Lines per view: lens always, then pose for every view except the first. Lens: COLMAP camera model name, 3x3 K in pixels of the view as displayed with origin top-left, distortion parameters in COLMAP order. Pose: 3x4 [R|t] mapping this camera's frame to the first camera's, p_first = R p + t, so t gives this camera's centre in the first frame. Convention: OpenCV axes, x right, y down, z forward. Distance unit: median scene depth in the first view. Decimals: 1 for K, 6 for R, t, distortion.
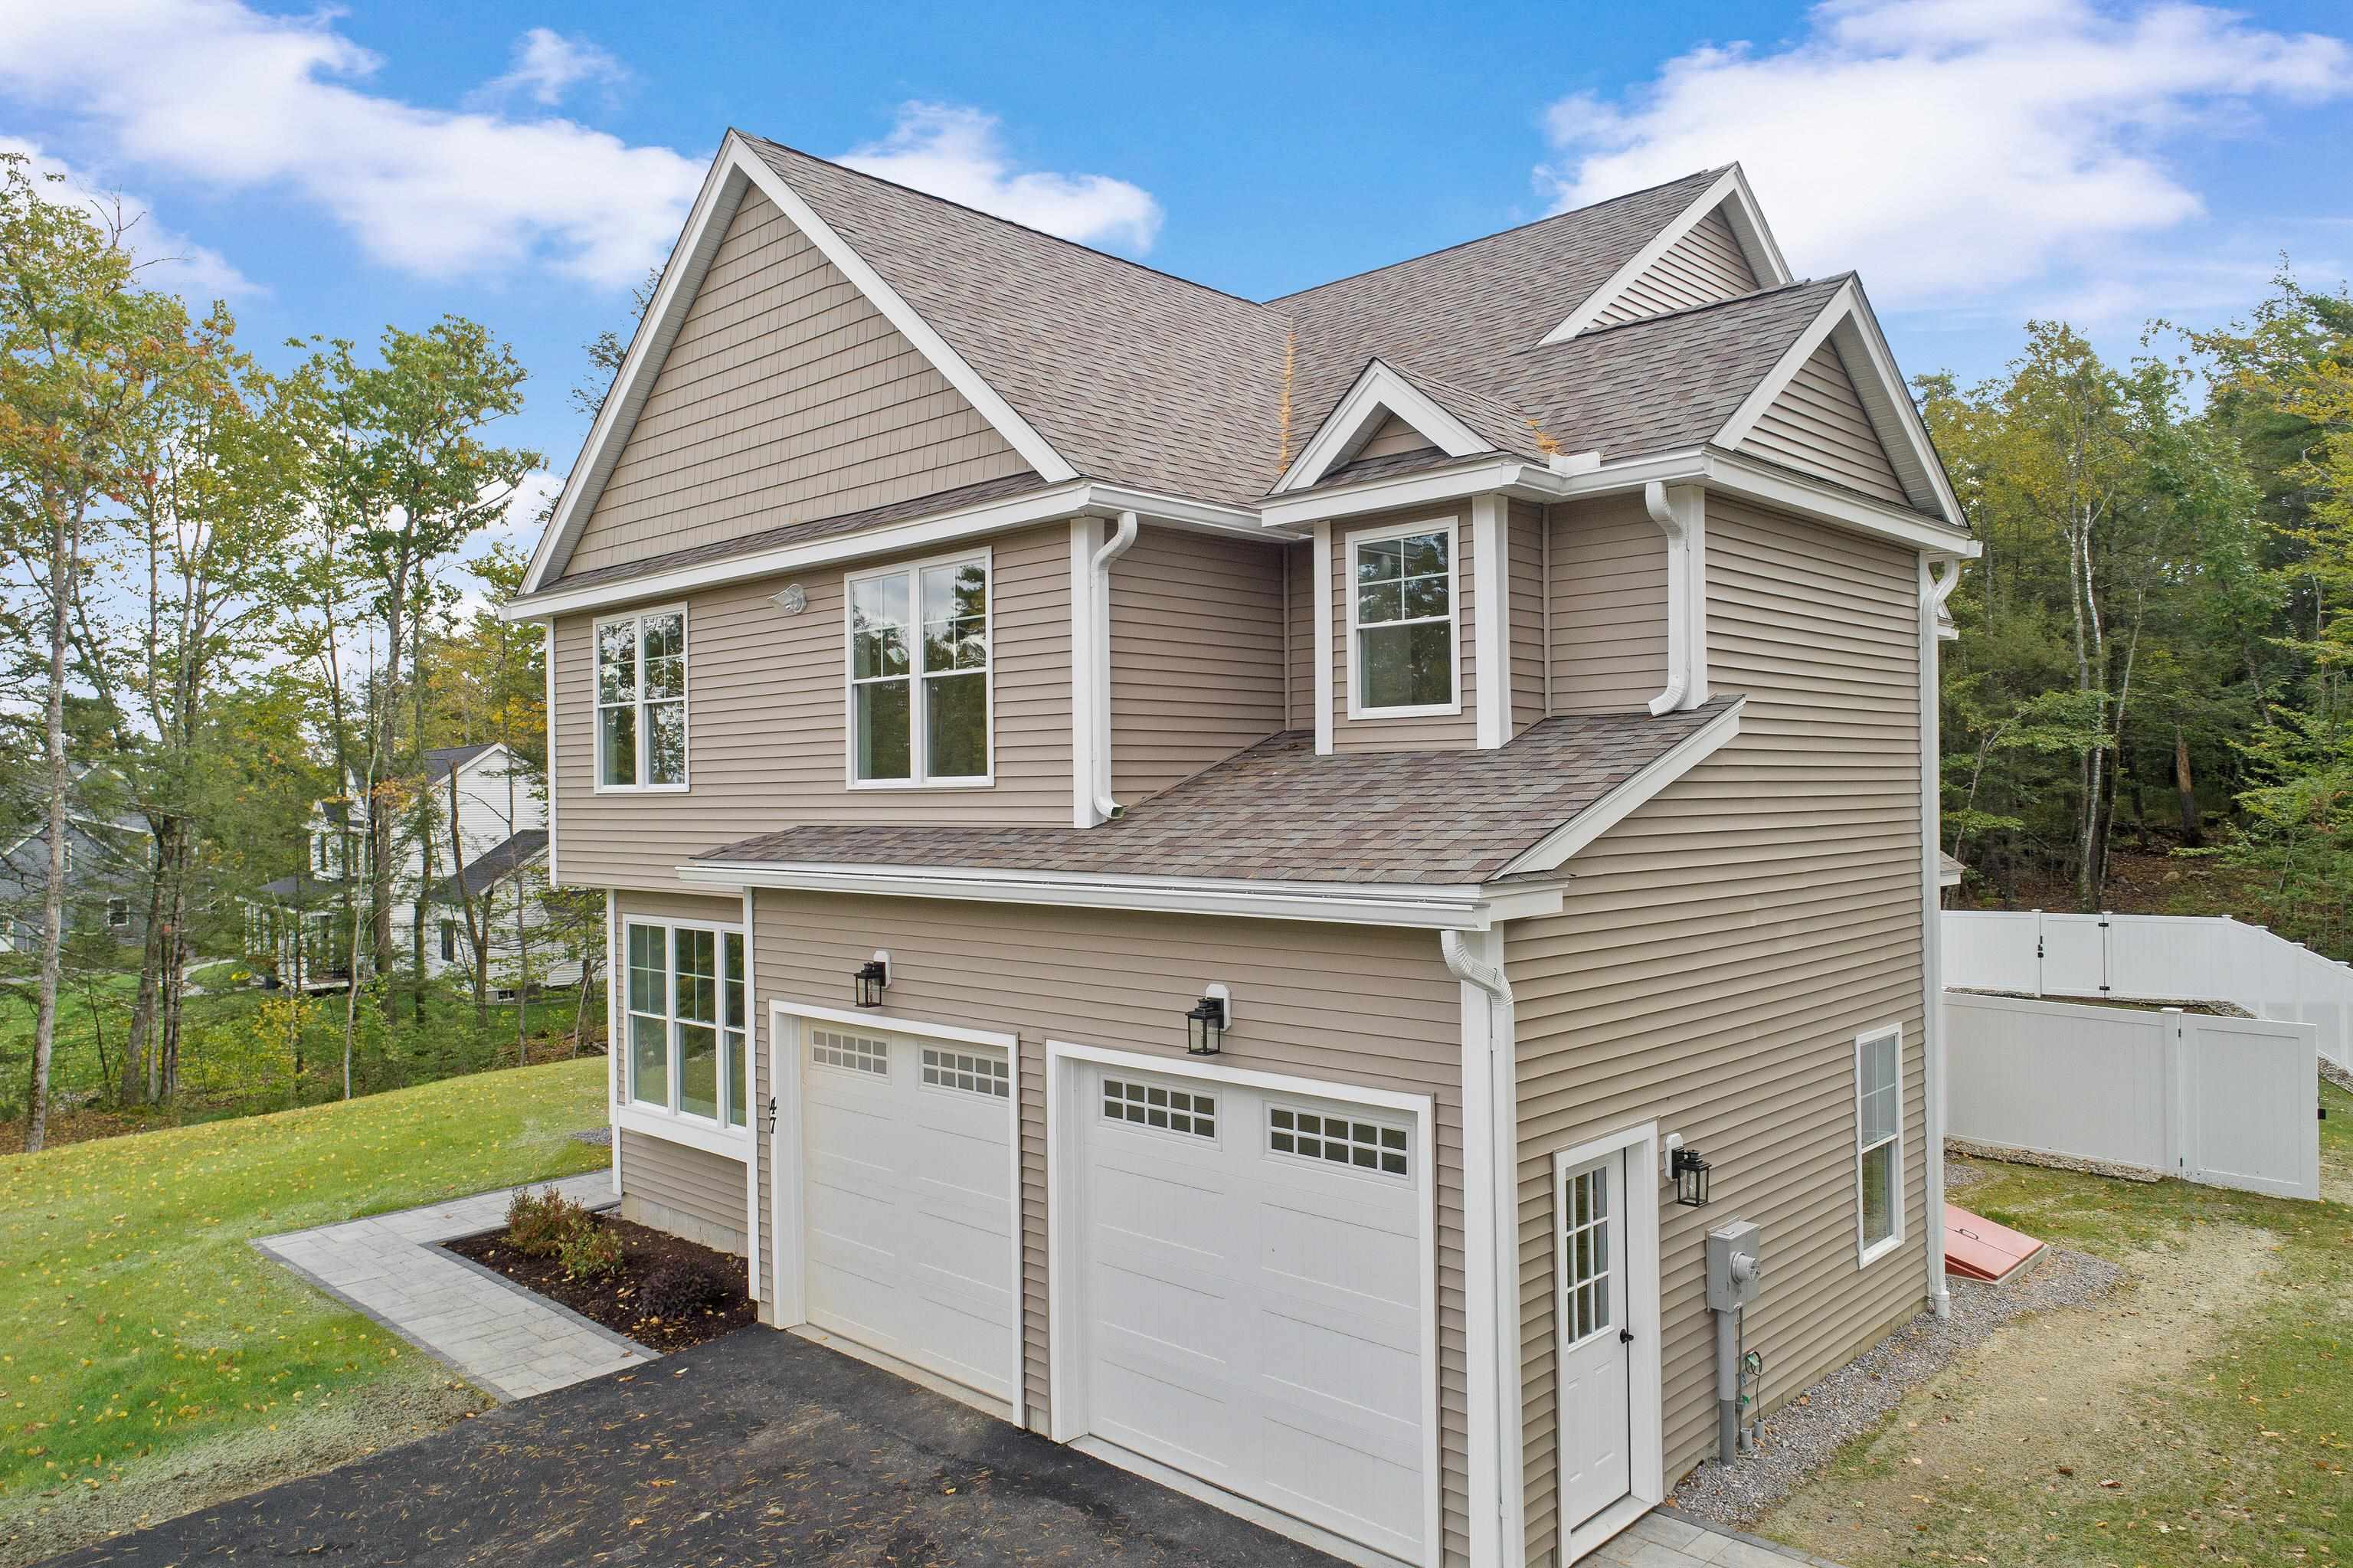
lens RADIAL K [[1587.9, 0, 1176.5], [0, 1587.9, 784.0], [0, 0, 1]] dist [0.000276, -0.000965]
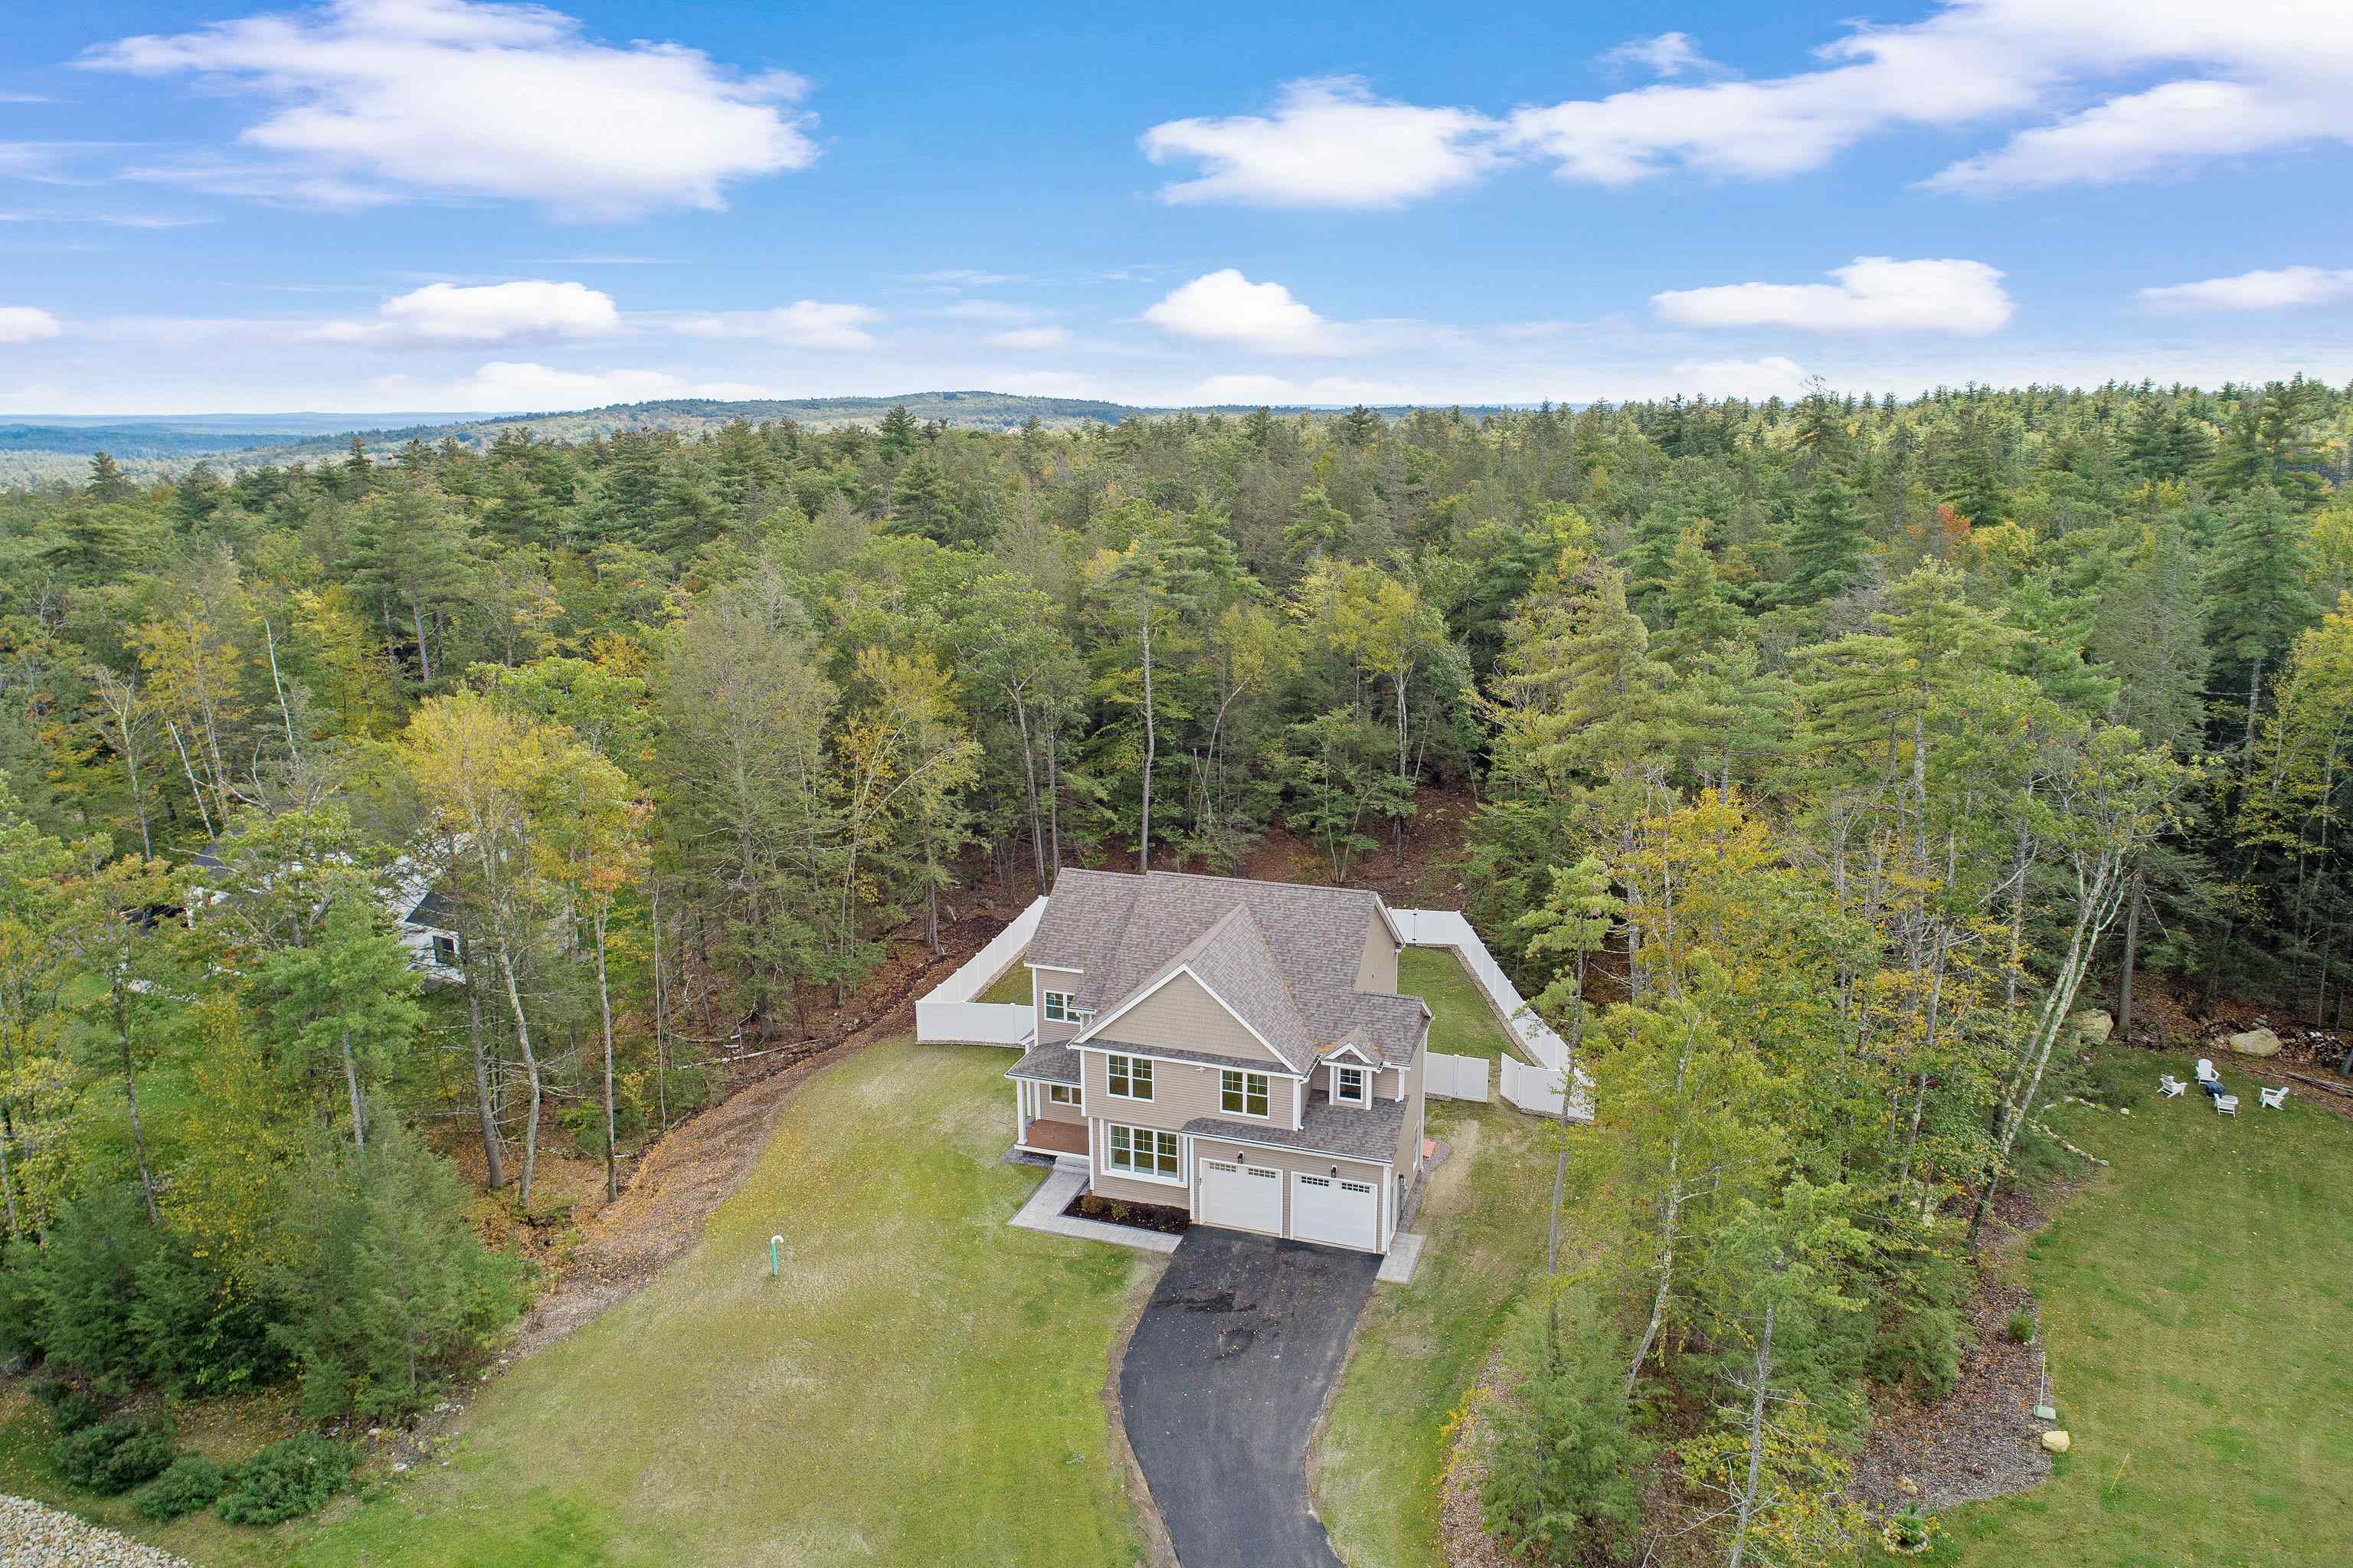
lens RADIAL K [[1581.0, 0, 1176.5], [0, 1581.0, 784.0], [0, 0, 1]] dist [-0.002708, 0.005868]
pose [[0.905936, -0.090901, 0.413543, -2.314882], [-0.009683, 0.971980, 0.234864, -2.163925], [-0.423305, -0.216776, 0.879671, -2.969453]]
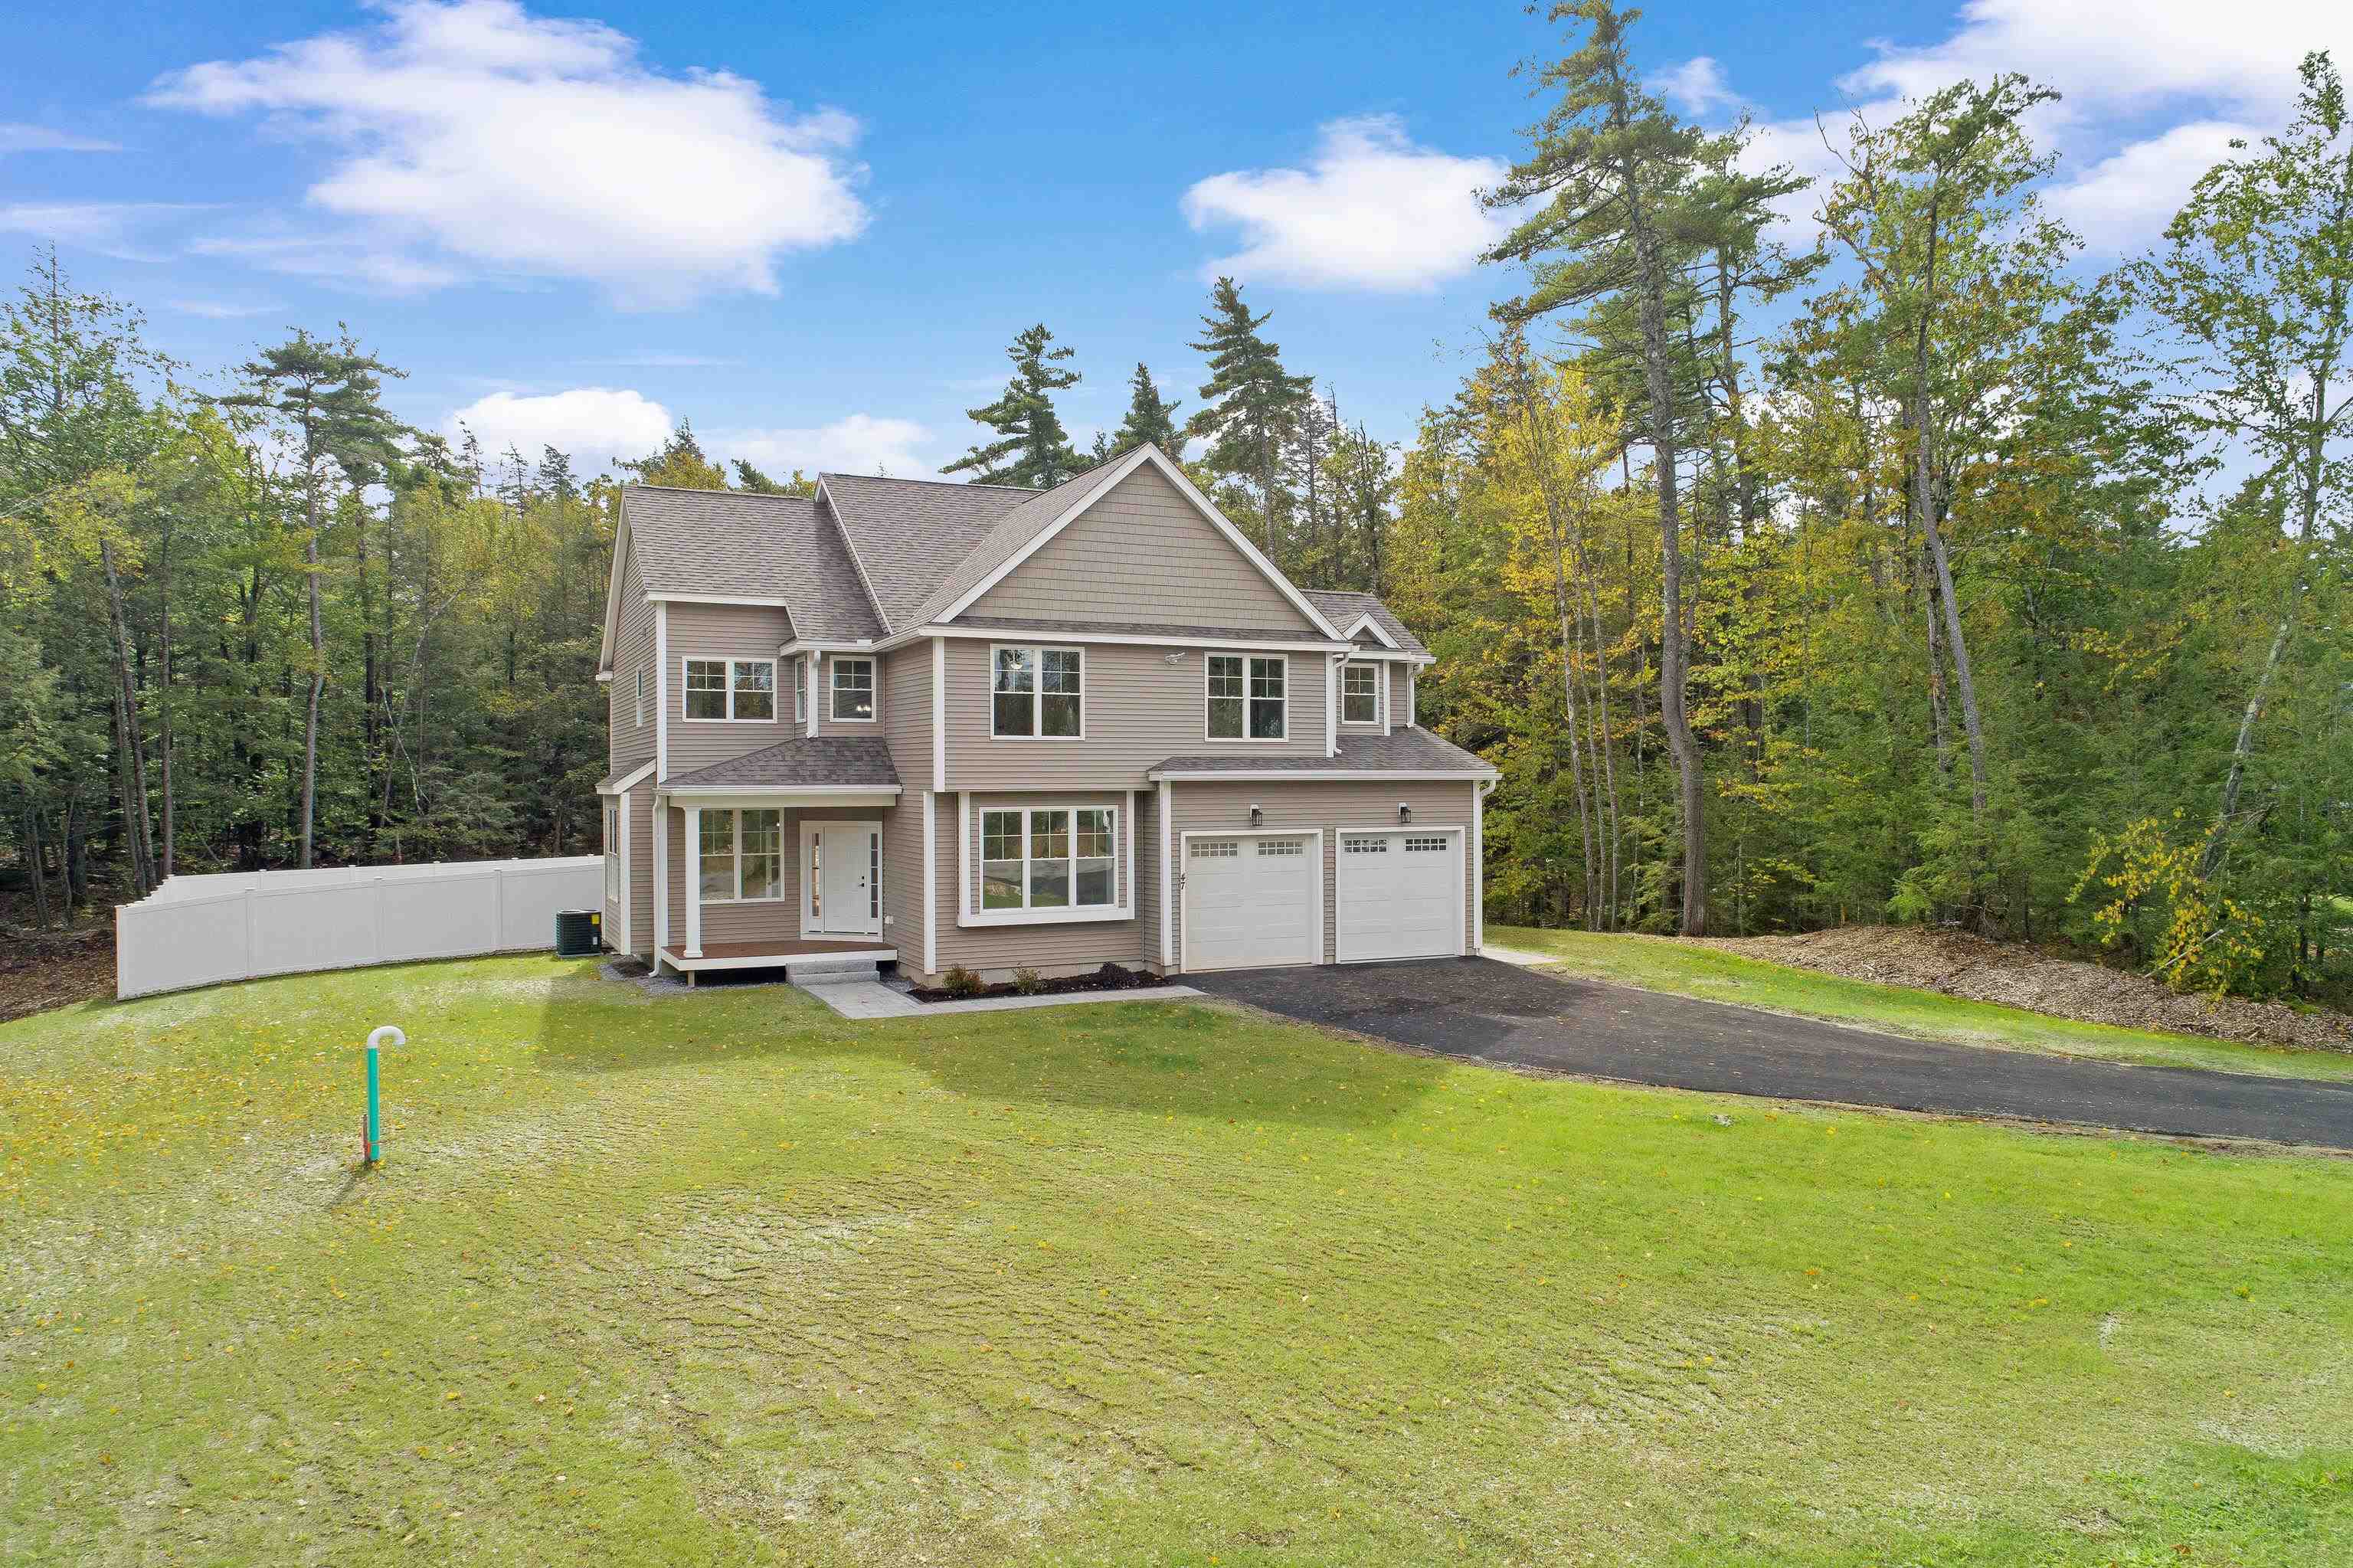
lens RADIAL K [[1581.0, 0, 1176.5], [0, 1581.0, 784.0], [0, 0, 1]] dist [-0.002708, 0.005868]
pose [[0.356029, 0.011847, 0.934400, -2.740249], [-0.002767, 0.999929, -0.011624, 0.106192], [-0.934471, 0.001553, 0.356036, 0.212657]]
